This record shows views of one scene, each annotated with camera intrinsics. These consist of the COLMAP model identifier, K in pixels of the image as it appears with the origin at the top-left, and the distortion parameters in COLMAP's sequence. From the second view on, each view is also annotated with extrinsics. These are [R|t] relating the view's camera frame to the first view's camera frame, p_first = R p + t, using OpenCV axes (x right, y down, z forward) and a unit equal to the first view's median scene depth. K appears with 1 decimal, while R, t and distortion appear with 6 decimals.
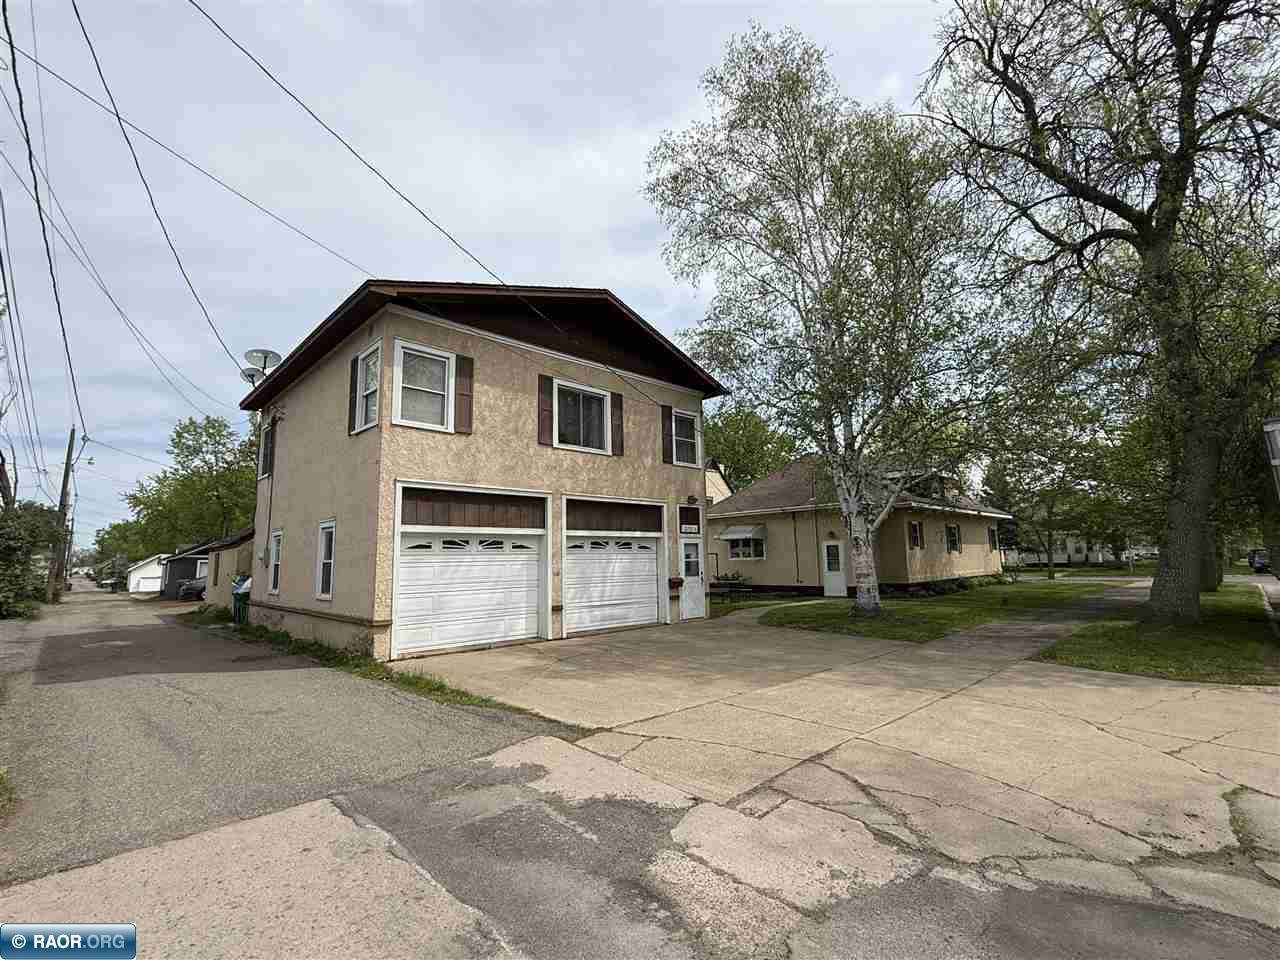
lens RADIAL K [[586.3, 0, 640.0], [0, 586.3, 480.0], [0, 0, 1]] dist [0.019095, -0.000002]
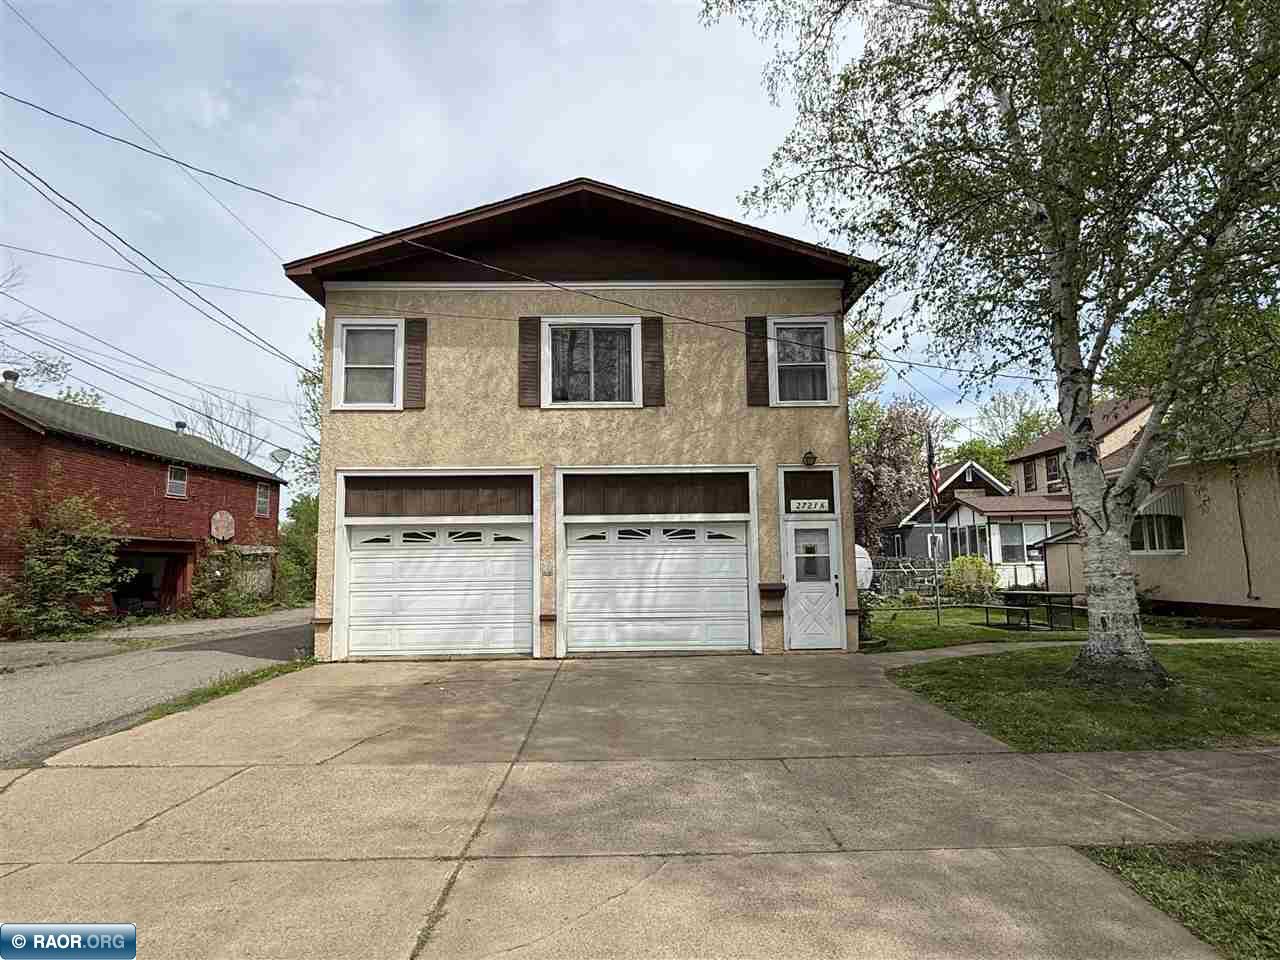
lens RADIAL K [[718.9, 0, 640.0], [0, 718.9, 480.0], [0, 0, 1]] dist [0.005457, 0.001073]
pose [[0.737811, -0.065821, -0.671790, 0.559276], [0.090878, 0.995860, 0.002237, 0.045588], [0.668862, -0.062701, 0.740738, 0.377510]]
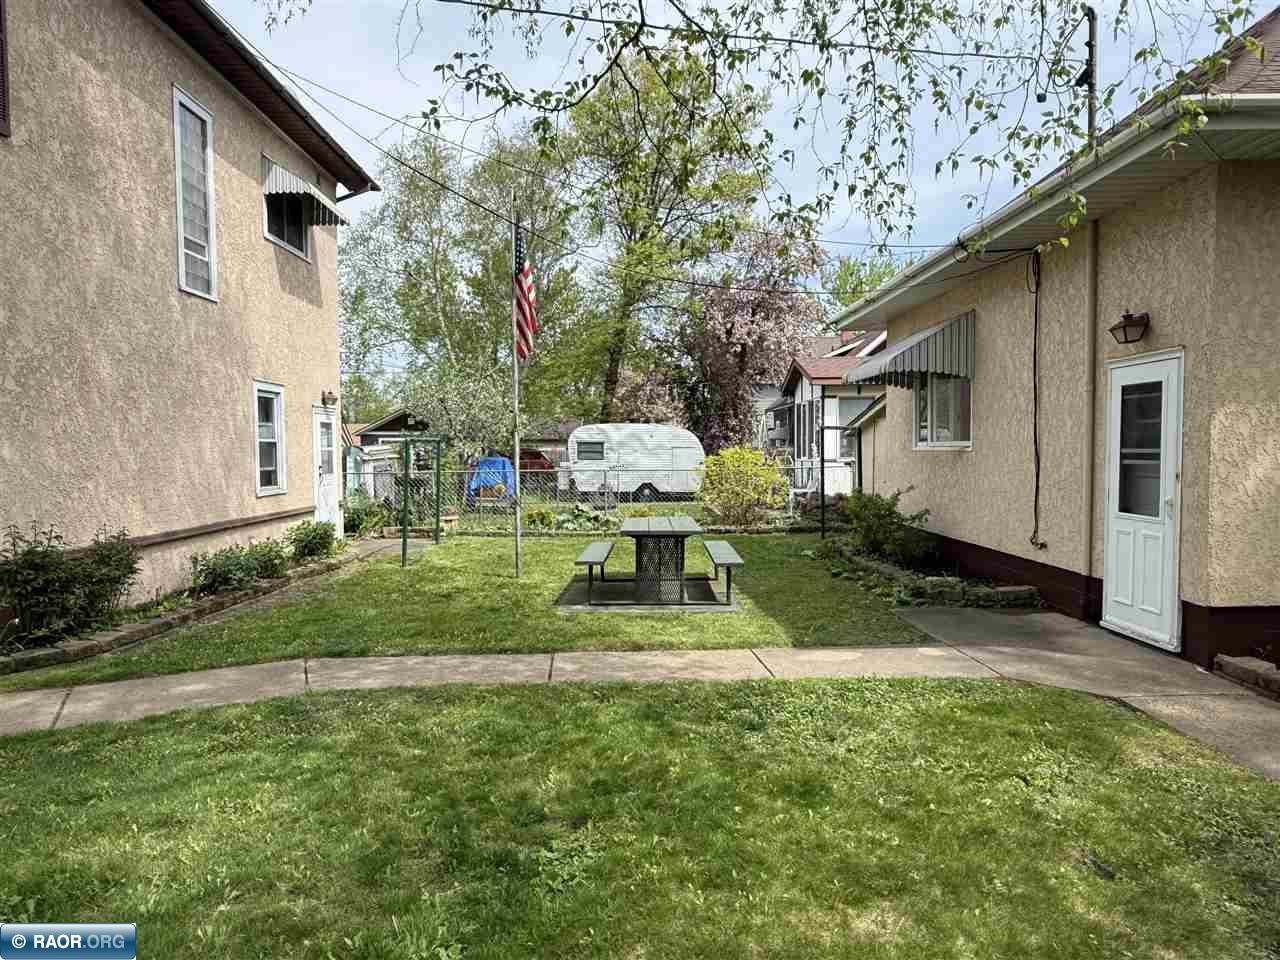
lens RADIAL K [[830.9, 0, 640.0], [0, 830.9, 480.0], [0, 0, 1]] dist [-0.002184, 0.000393]
pose [[0.729582, 0.041996, -0.682603, 0.696449], [0.084751, 0.984867, 0.151176, 0.153105], [0.678622, -0.168147, 0.714982, 1.204014]]
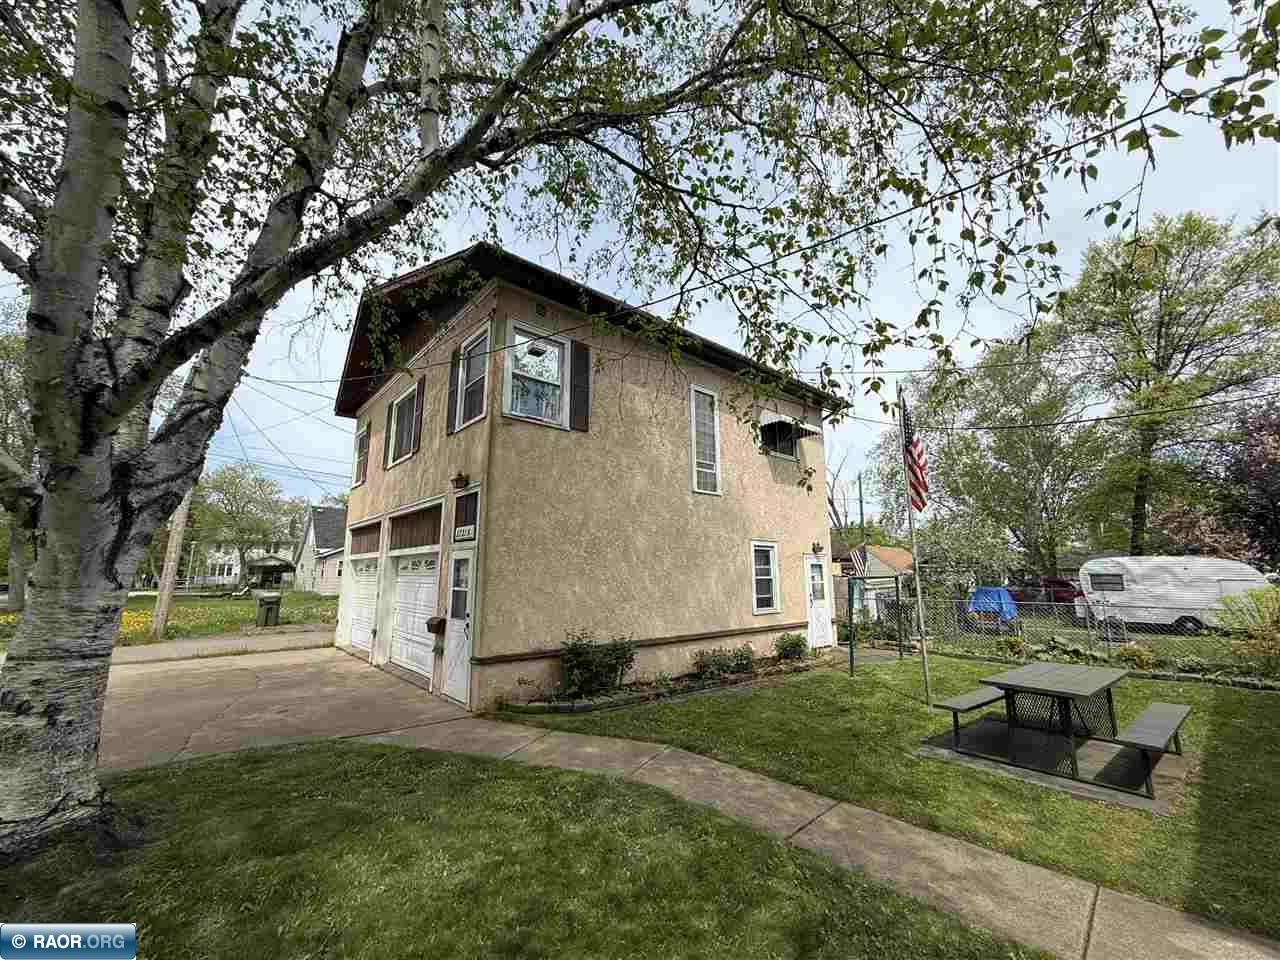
lens RADIAL K [[507.6, 0, 630.3], [0, 507.6, 482.8], [0, 0, 1]] dist [-0.000767, -0.000135]
pose [[-0.062406, -0.158654, -0.985360, 0.672123], [0.139679, 0.976179, -0.166022, 0.167127], [0.988228, -0.147995, -0.038758, 1.415924]]
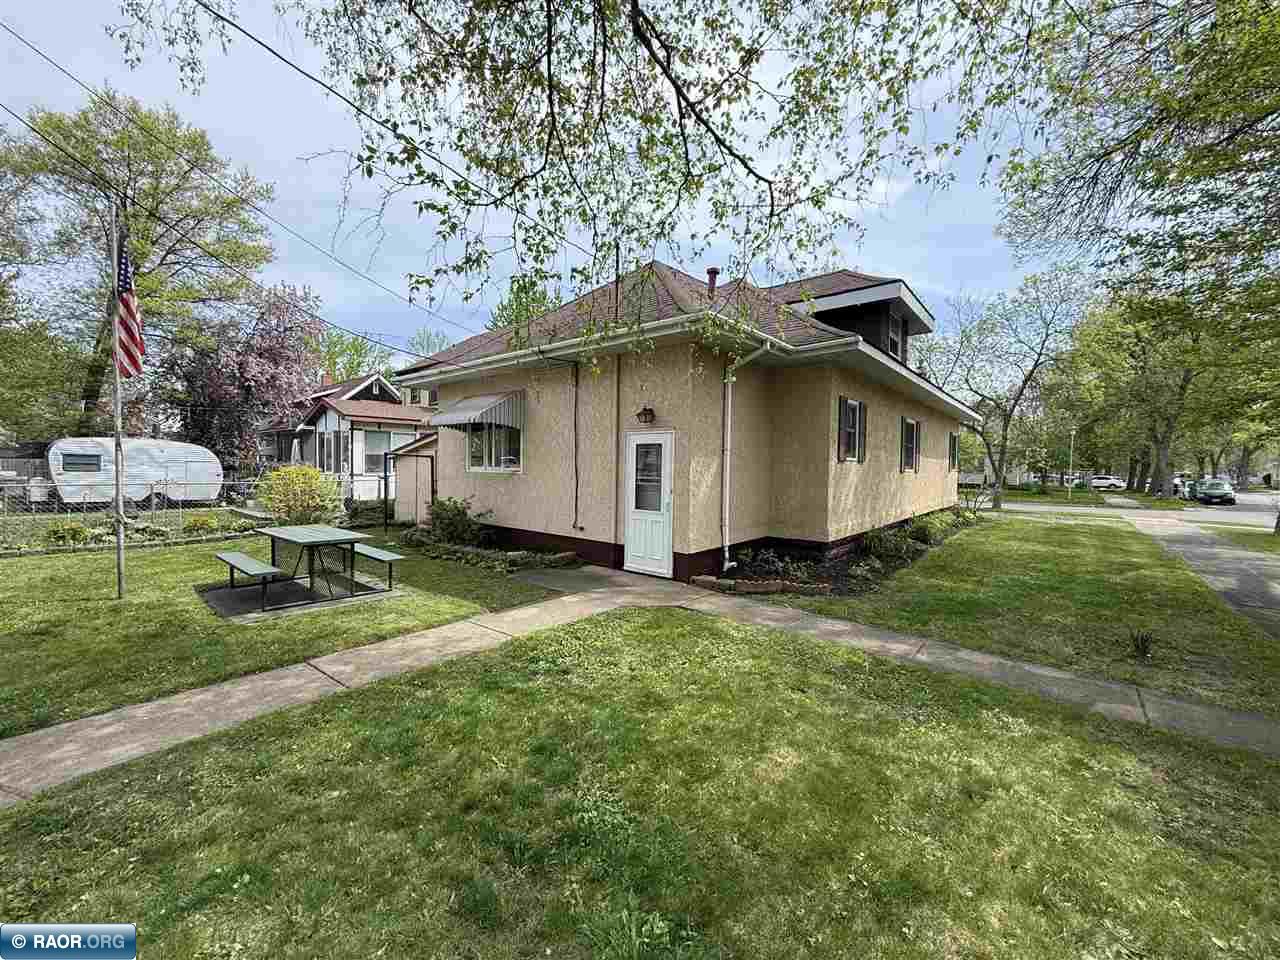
lens RADIAL K [[511.7, 0, 641.4], [0, 511.7, 481.5], [0, 0, 1]] dist [-0.000081, -0.000085]
pose [[0.994326, 0.033875, 0.100835, 0.508894], [-0.050244, 0.985095, 0.164511, 0.141856], [-0.093759, -0.168644, 0.981208, 1.174192]]
